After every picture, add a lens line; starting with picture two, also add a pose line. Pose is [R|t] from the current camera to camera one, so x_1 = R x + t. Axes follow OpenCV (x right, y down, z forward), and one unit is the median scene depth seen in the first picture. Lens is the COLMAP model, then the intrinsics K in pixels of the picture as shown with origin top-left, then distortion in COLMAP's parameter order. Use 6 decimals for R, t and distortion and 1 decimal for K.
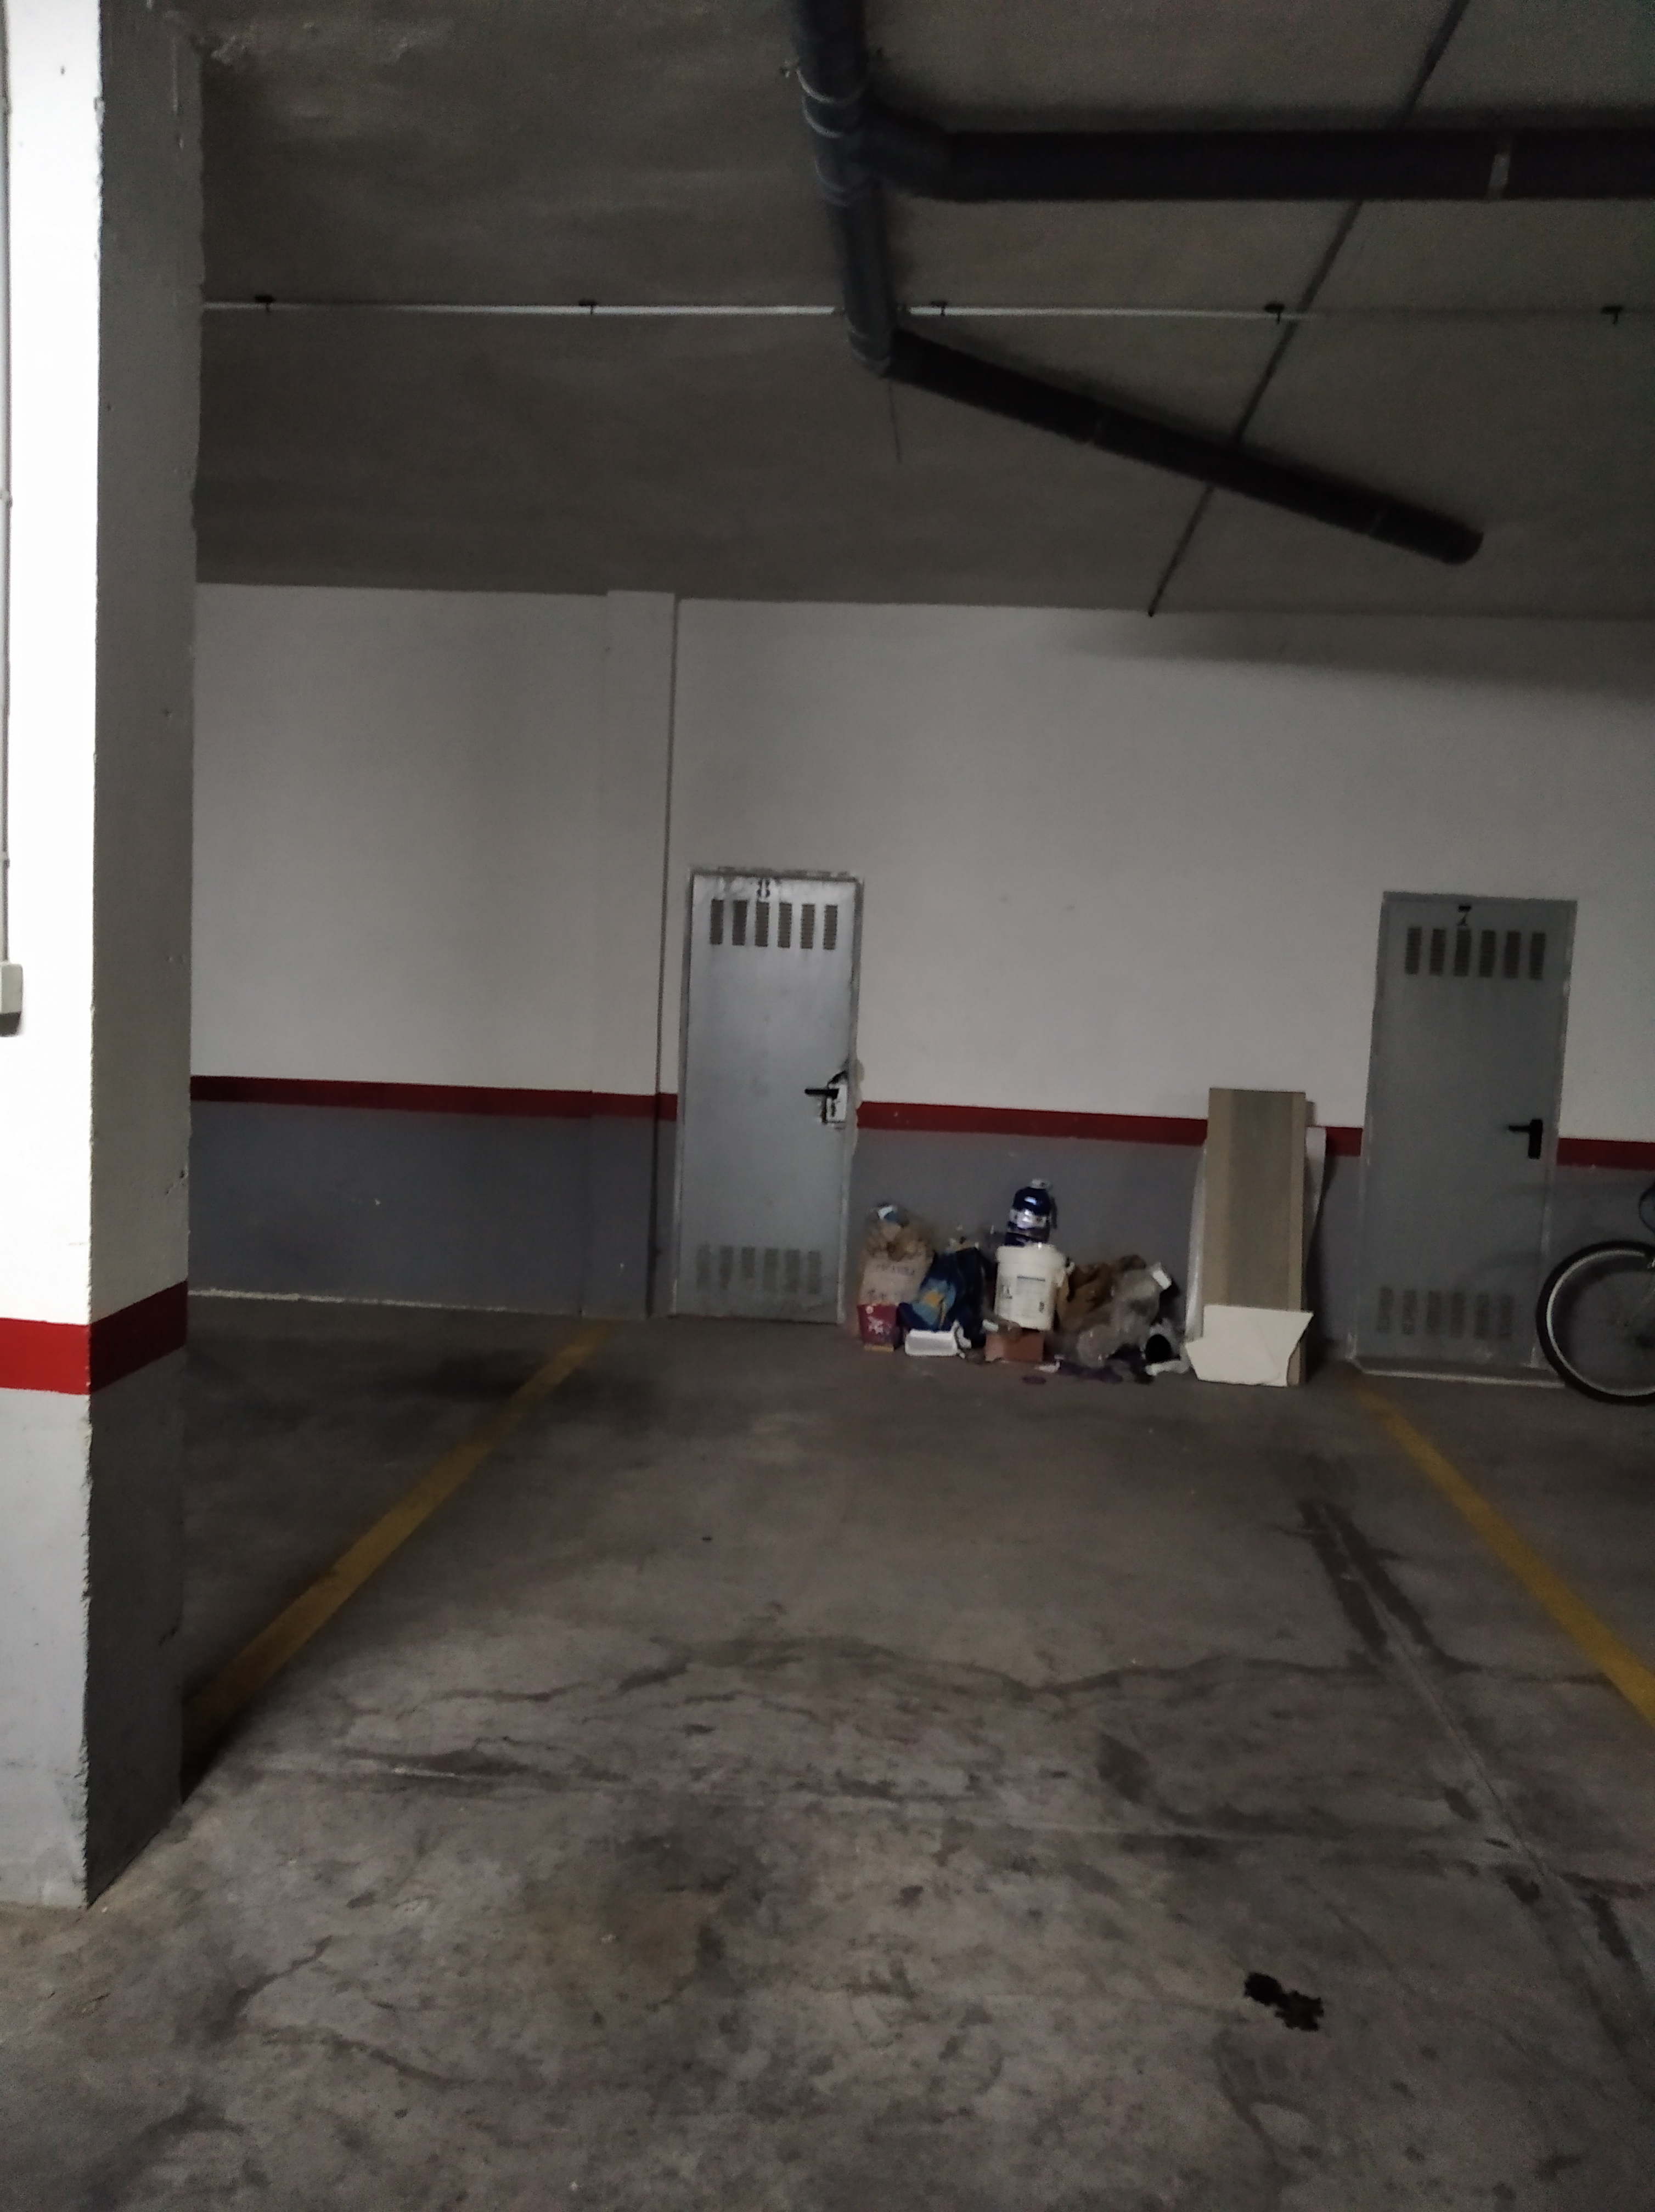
lens RADIAL K [[1710.1, 0, 827.5], [0, 1710.1, 1106.0], [0, 0, 1]] dist [0.109034, -0.179237]
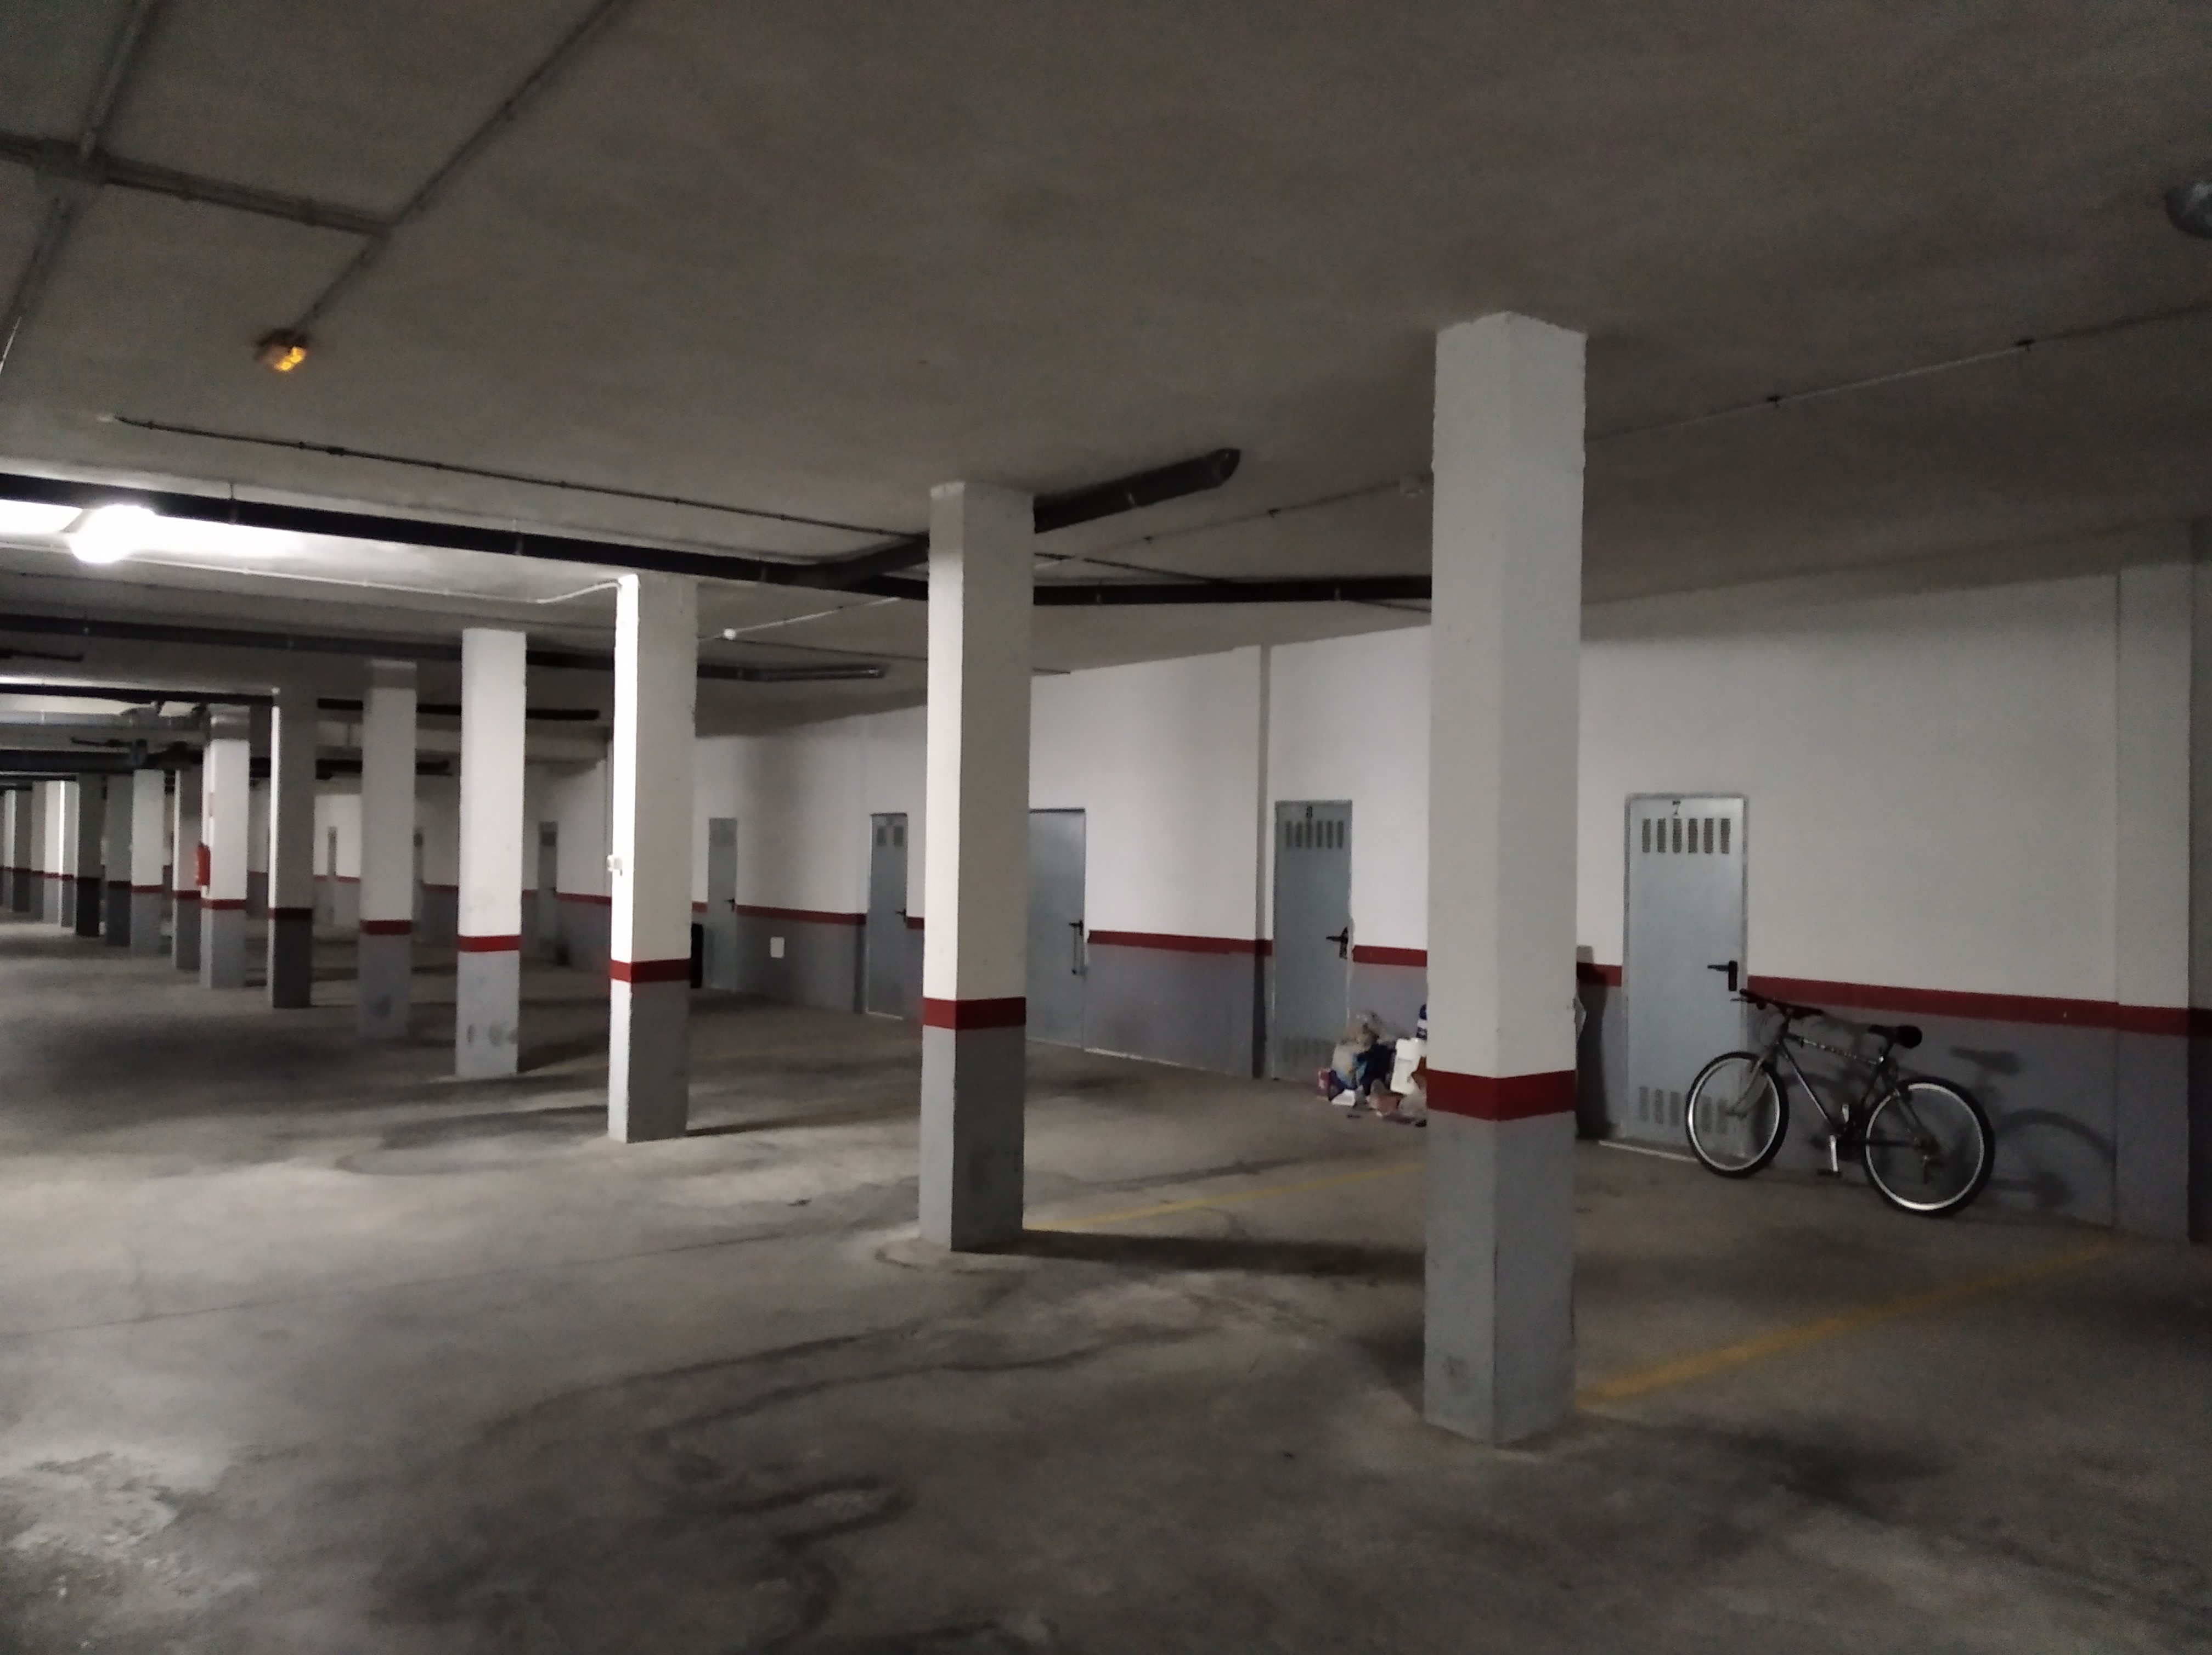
lens RADIAL K [[1710.1, 0, 1093.0], [0, 1710.1, 831.7], [0, 0, 1]] dist [0.109034, -0.179237]
pose [[0.661915, -0.043272, -0.748329, 1.036356], [-0.050112, 0.993544, -0.101777, 0.065487], [0.747902, 0.104868, 0.655473, -0.213135]]
